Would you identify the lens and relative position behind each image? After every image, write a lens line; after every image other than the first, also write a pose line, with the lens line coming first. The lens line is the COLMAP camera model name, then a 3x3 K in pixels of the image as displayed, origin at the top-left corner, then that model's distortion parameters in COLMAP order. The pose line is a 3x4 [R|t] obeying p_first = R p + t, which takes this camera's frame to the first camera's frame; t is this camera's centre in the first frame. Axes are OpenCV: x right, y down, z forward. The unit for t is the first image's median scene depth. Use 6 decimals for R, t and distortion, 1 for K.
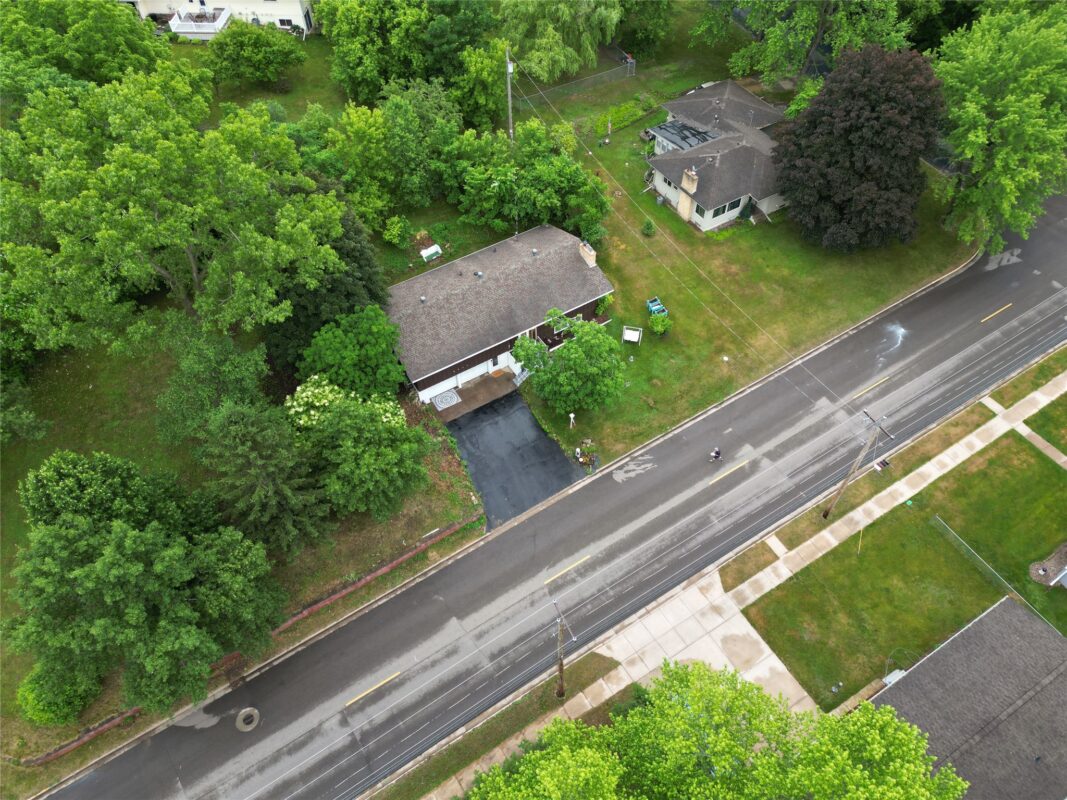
lens RADIAL K [[746.4, 0, 532.1], [0, 746.4, 398.9], [0, 0, 1]] dist [0.087676, -0.092983]
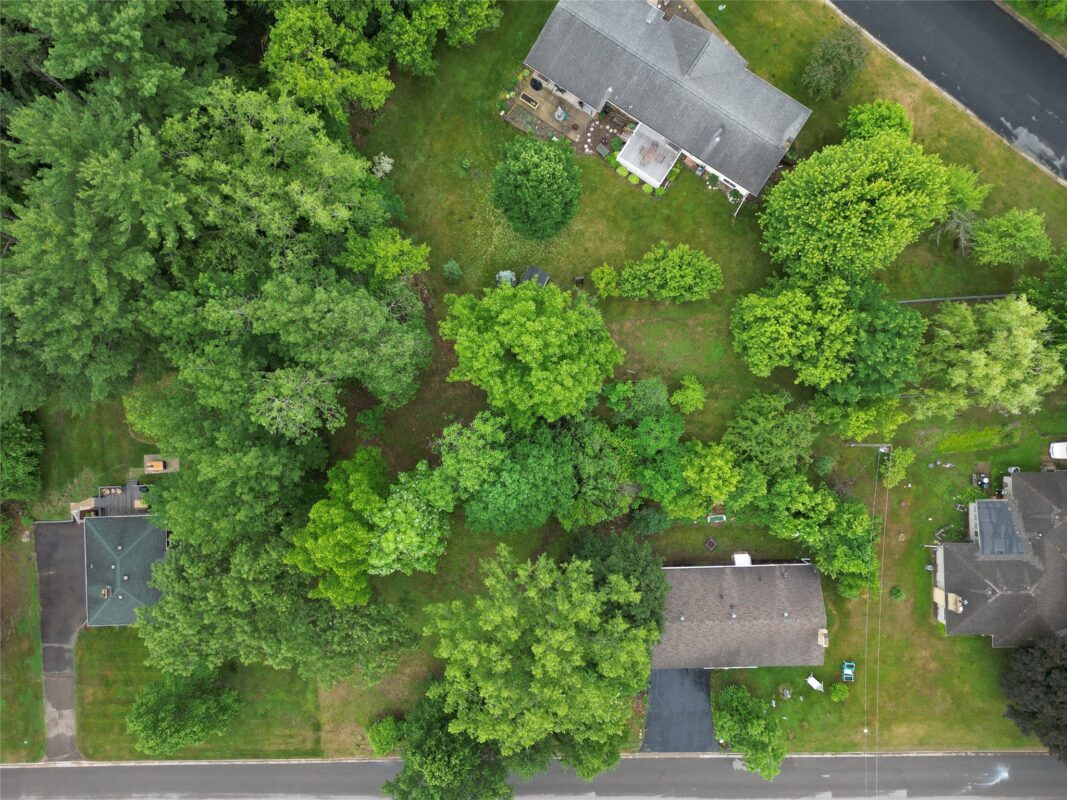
lens RADIAL K [[746.4, 0, 532.1], [0, 746.4, 398.9], [0, 0, 1]] dist [0.087676, -0.092983]
pose [[0.869125, 0.494592, -0.000644, -0.577418], [-0.386259, 0.679569, 0.623690, -1.141717], [0.308910, -0.541816, 0.781672, 0.110852]]
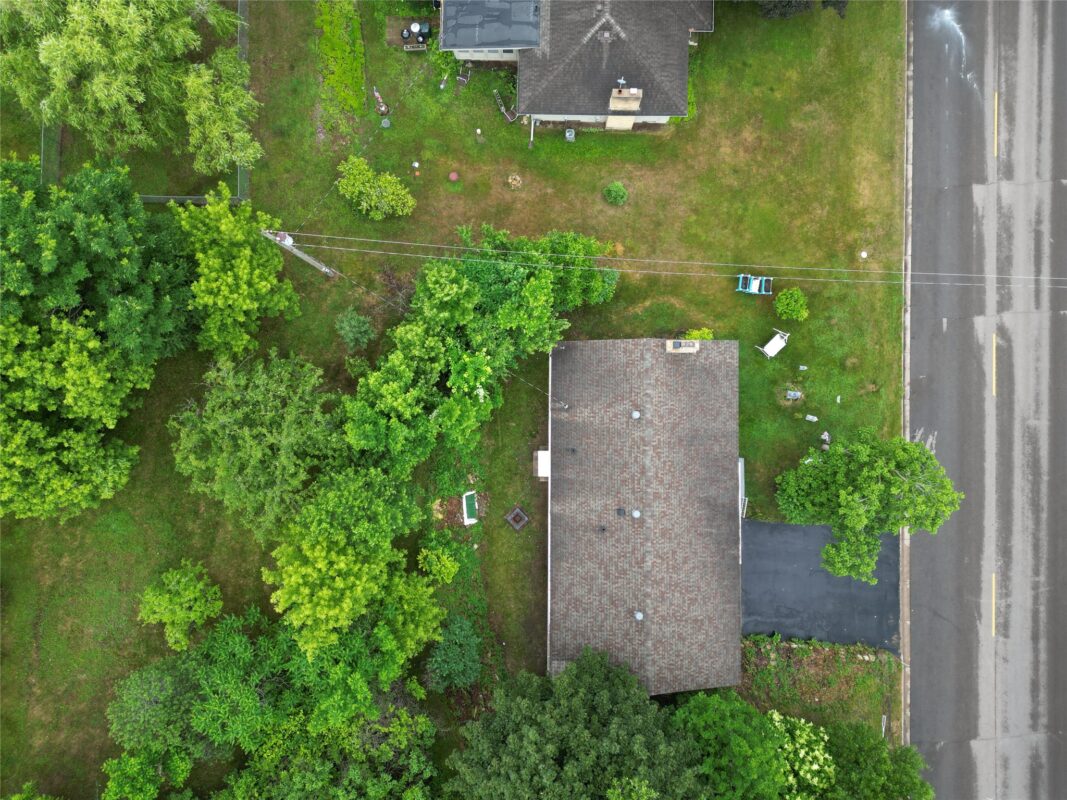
lens RADIAL K [[756.1, 0, 530.9], [0, 756.1, 378.9], [0, 0, 1]] dist [0.090567, -0.097060]
pose [[0.532320, -0.845495, 0.042108, -0.050131], [0.663243, 0.447452, 0.599914, -0.719384], [-0.526065, -0.291419, 0.798956, 0.592616]]
